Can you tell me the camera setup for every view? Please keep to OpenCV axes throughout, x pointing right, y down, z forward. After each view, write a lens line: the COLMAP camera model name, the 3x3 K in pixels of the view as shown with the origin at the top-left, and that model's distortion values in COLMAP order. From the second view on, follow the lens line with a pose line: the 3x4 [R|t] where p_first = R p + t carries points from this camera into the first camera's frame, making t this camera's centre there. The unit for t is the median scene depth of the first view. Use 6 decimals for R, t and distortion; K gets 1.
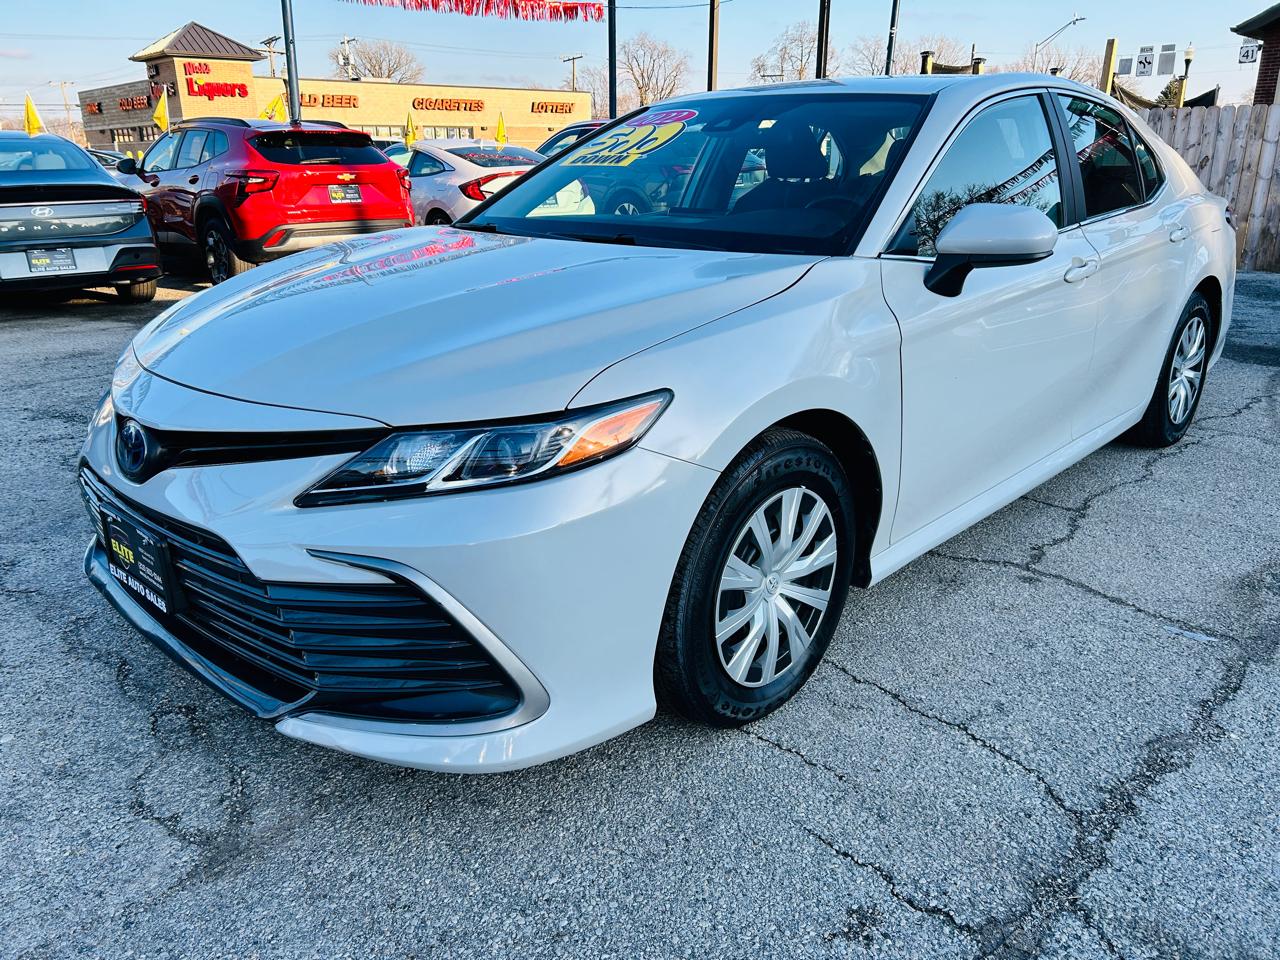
lens RADIAL K [[962.4, 0, 640.0], [0, 962.4, 480.0], [0, 0, 1]] dist [0.034276, -0.047743]
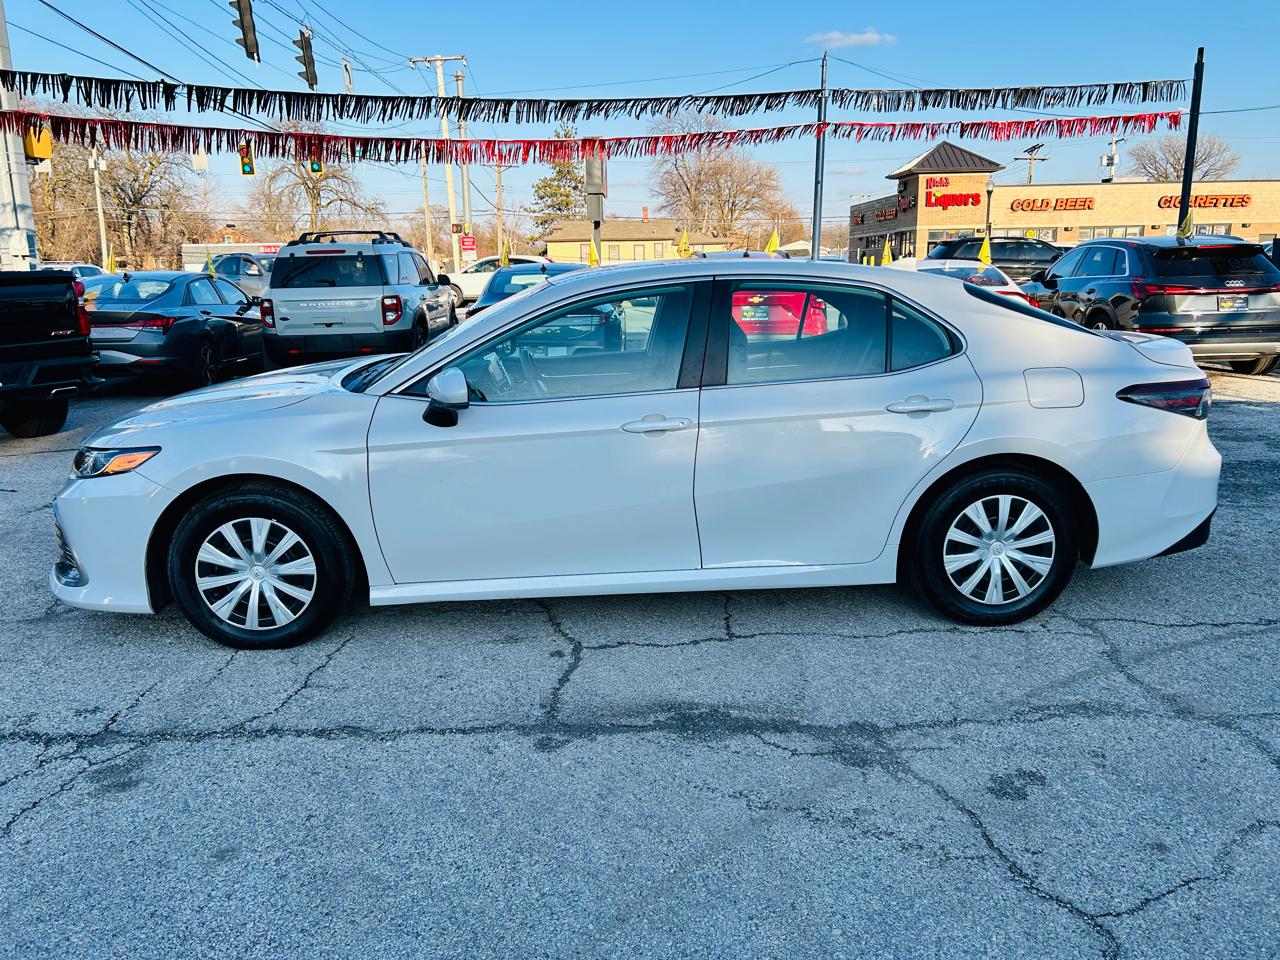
lens RADIAL K [[972.5, 0, 647.5], [0, 972.5, 484.1], [0, 0, 1]] dist [0.050316, -0.056292]
pose [[0.723428, 0.151852, -0.673493, 0.107320], [-0.211512, 0.977352, -0.006831, -0.011010], [0.657202, 0.147393, 0.739162, 0.007298]]
